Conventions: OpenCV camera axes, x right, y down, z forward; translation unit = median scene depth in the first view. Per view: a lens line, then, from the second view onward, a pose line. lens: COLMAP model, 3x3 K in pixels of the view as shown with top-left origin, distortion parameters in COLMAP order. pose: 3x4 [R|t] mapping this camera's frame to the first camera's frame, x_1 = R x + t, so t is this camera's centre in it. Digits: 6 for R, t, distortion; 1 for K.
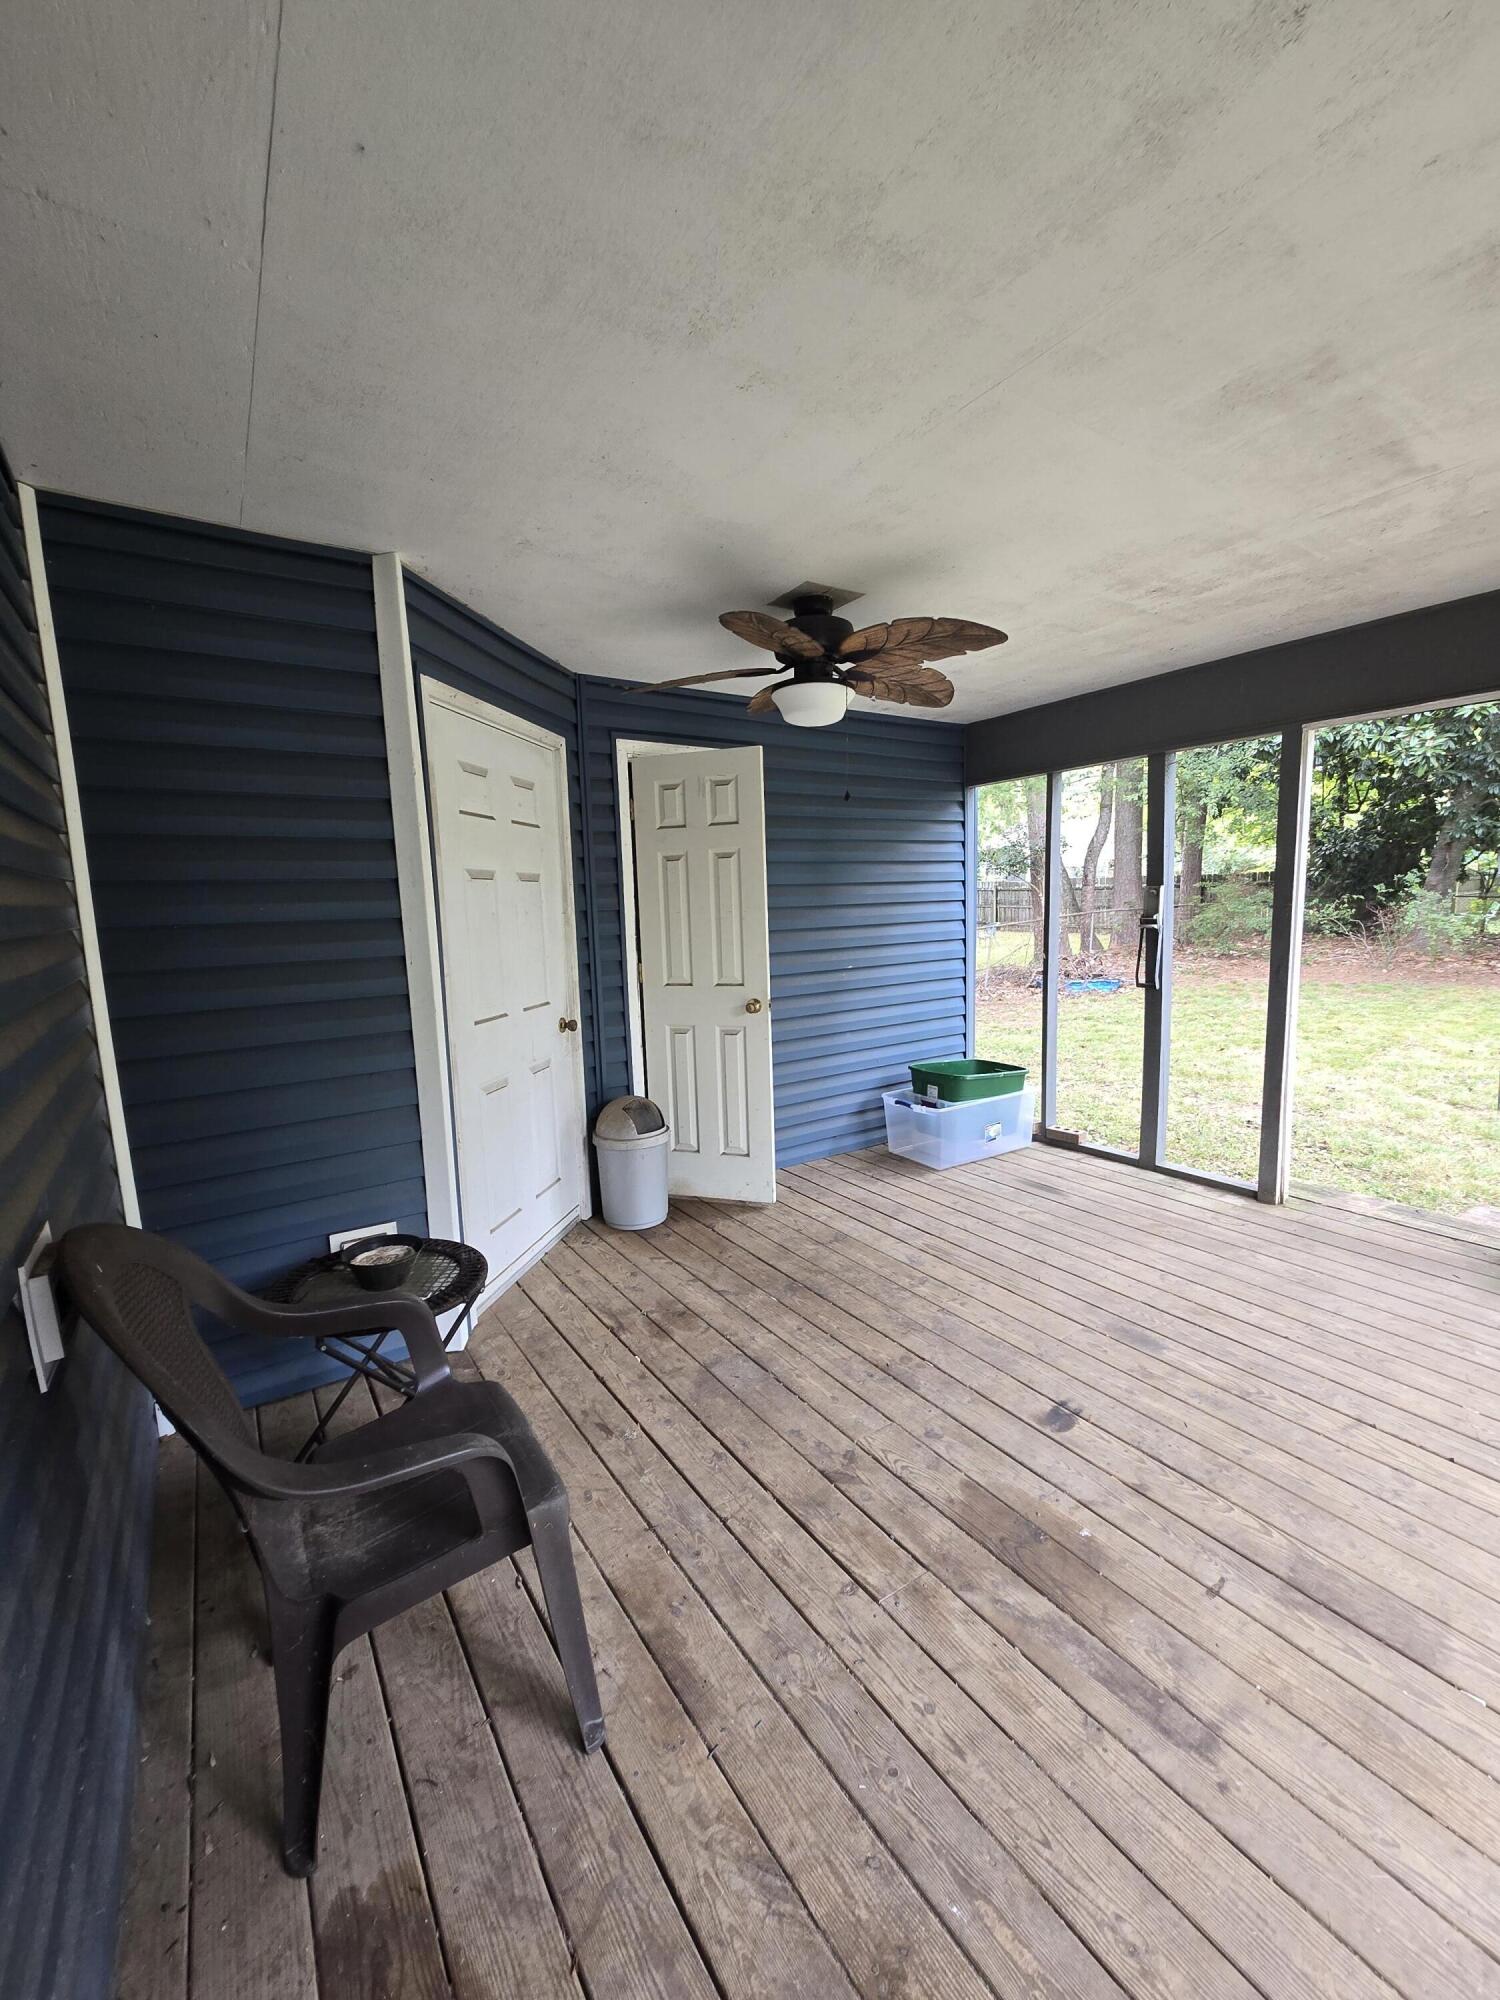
lens RADIAL K [[812.5, 0, 745.2], [0, 812.5, 1013.7], [0, 0, 1]] dist [-0.000620, -0.000063]
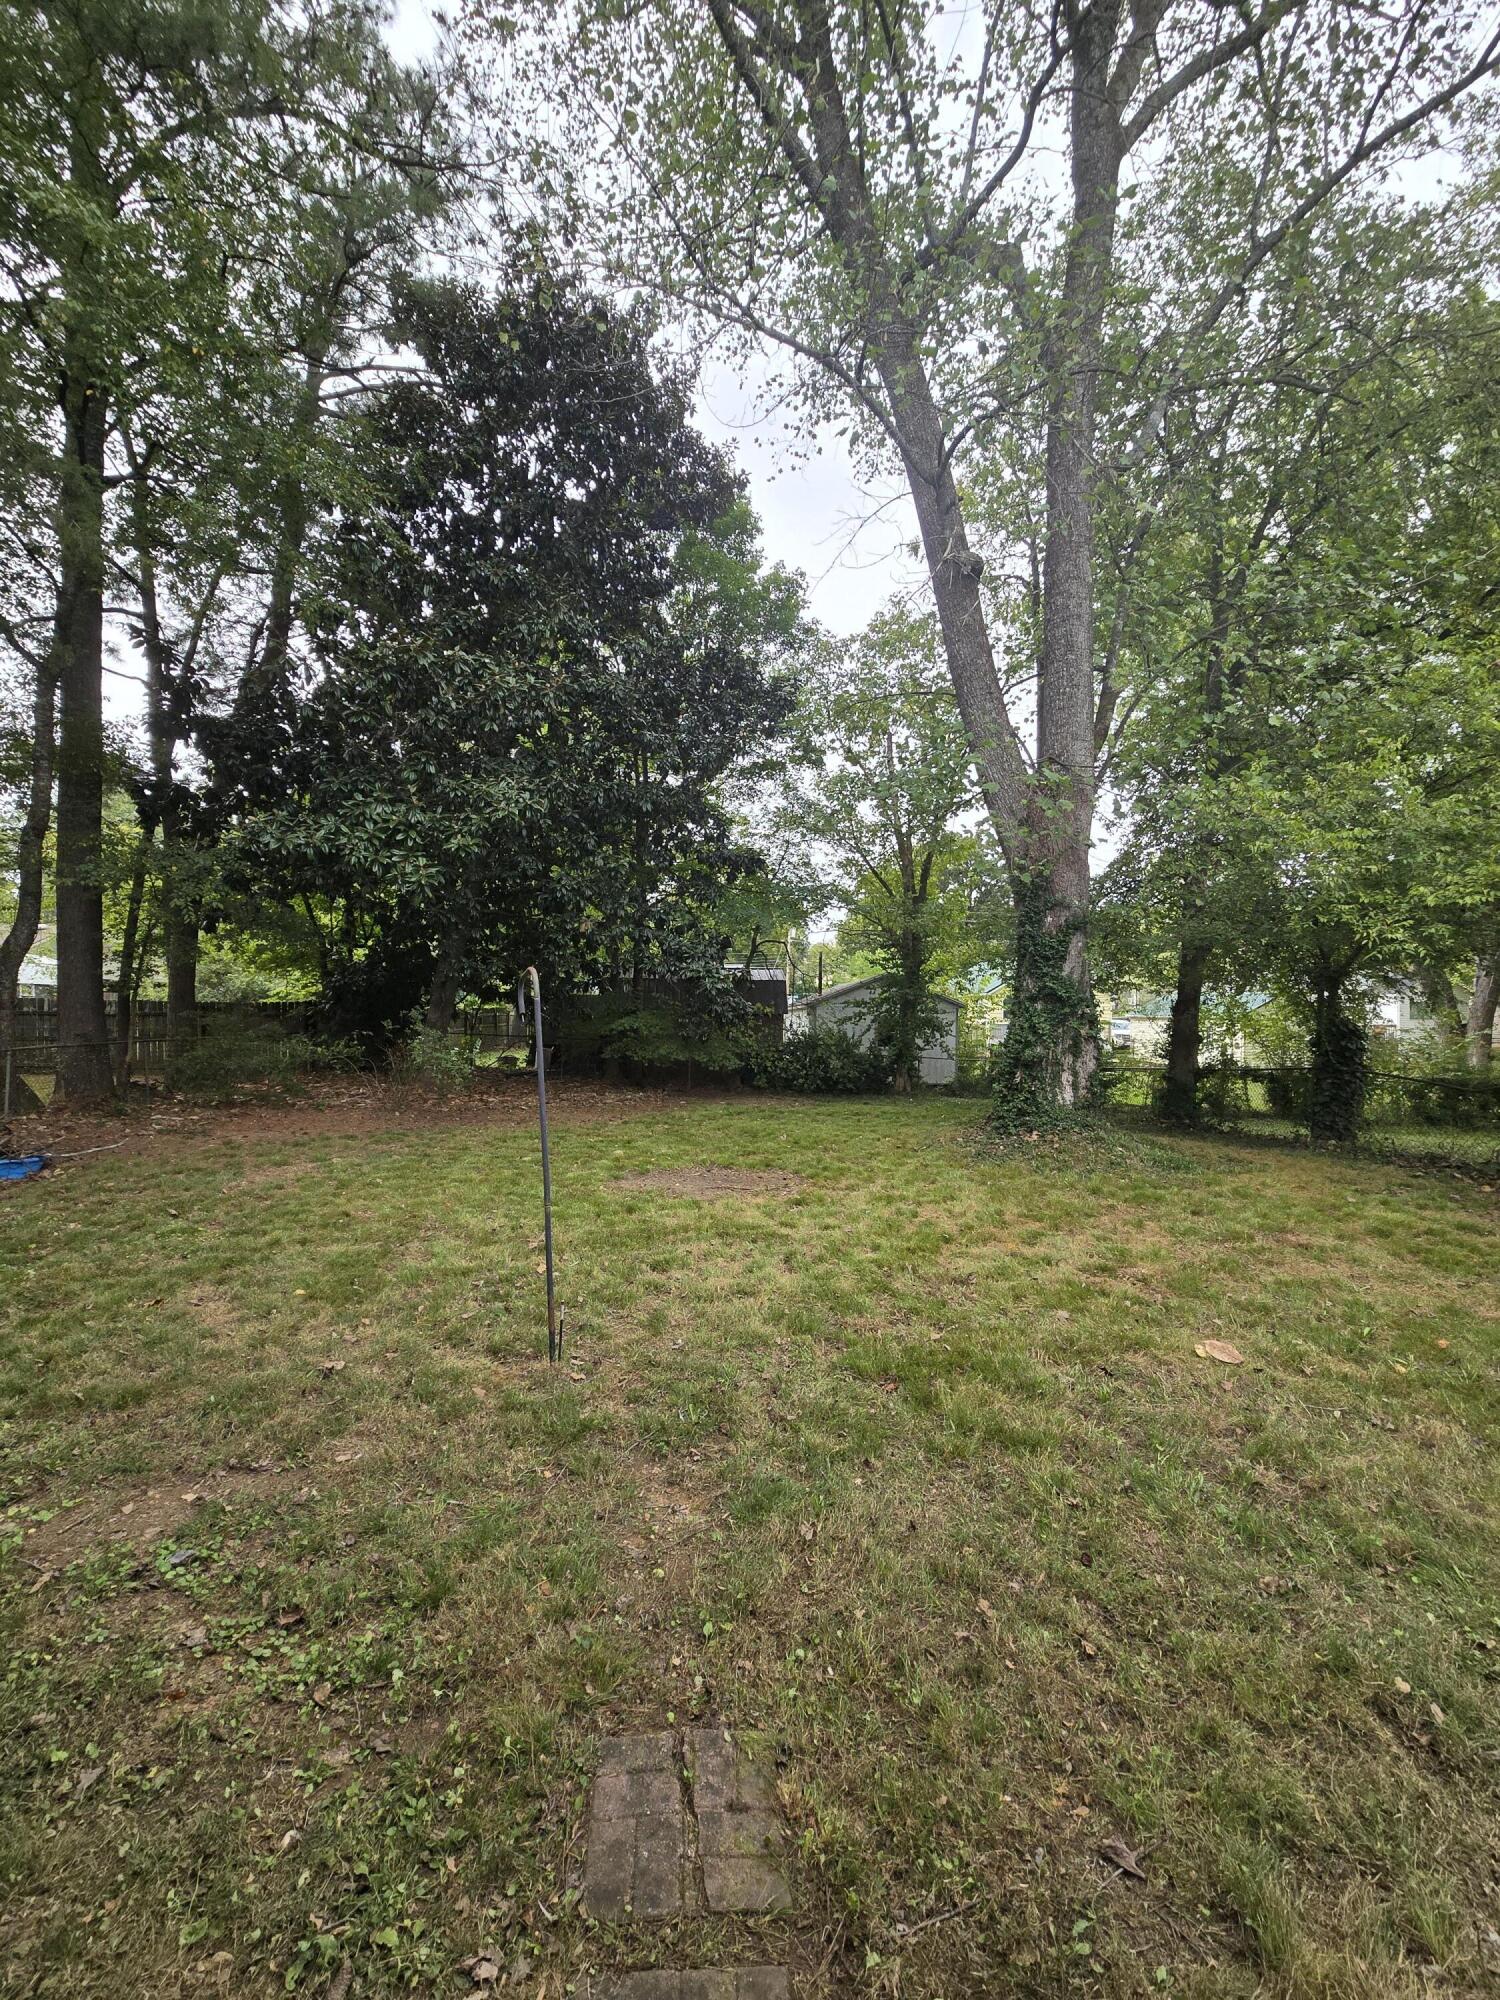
lens RADIAL K [[812.5, 0, 745.2], [0, 812.5, 1013.7], [0, 0, 1]] dist [-0.000620, -0.000063]
pose [[0.481047, 0.036008, 0.875955, 0.670294], [0.103370, 0.989857, -0.097458, -0.137599], [-0.870580, 0.137429, 0.472445, 0.830414]]
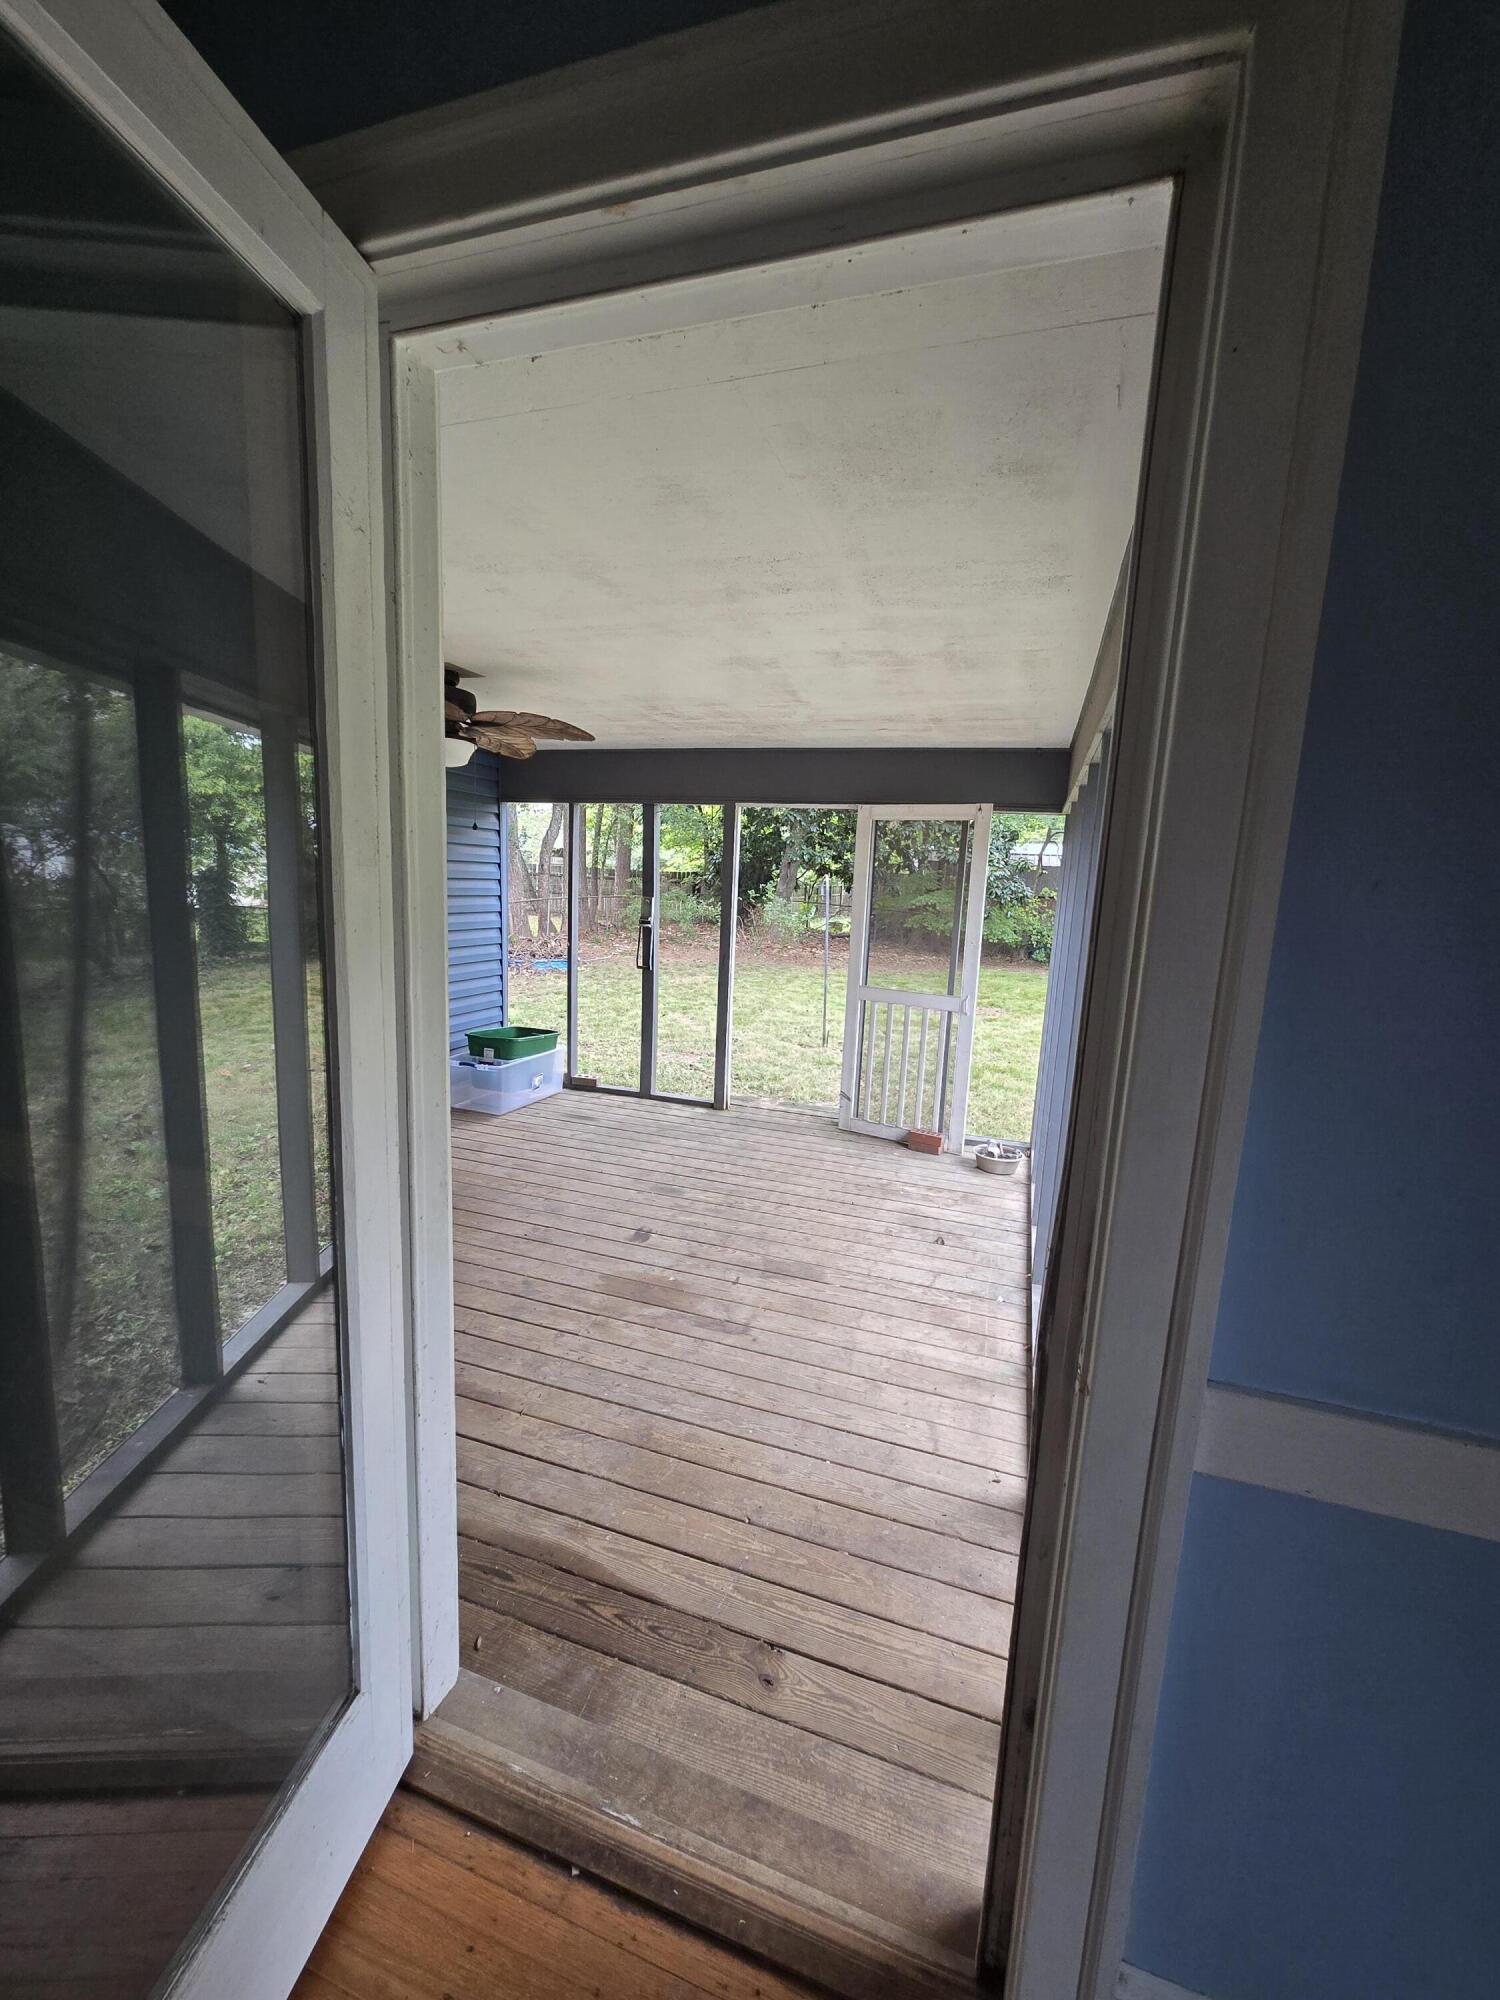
lens RADIAL K [[812.5, 0, 745.2], [0, 812.5, 1013.7], [0, 0, 1]] dist [-0.000620, -0.000063]
pose [[0.787329, -0.031936, 0.615706, -0.252489], [0.014378, 0.999337, 0.033448, 0.000902], [-0.616366, -0.017482, 0.787266, -0.232751]]
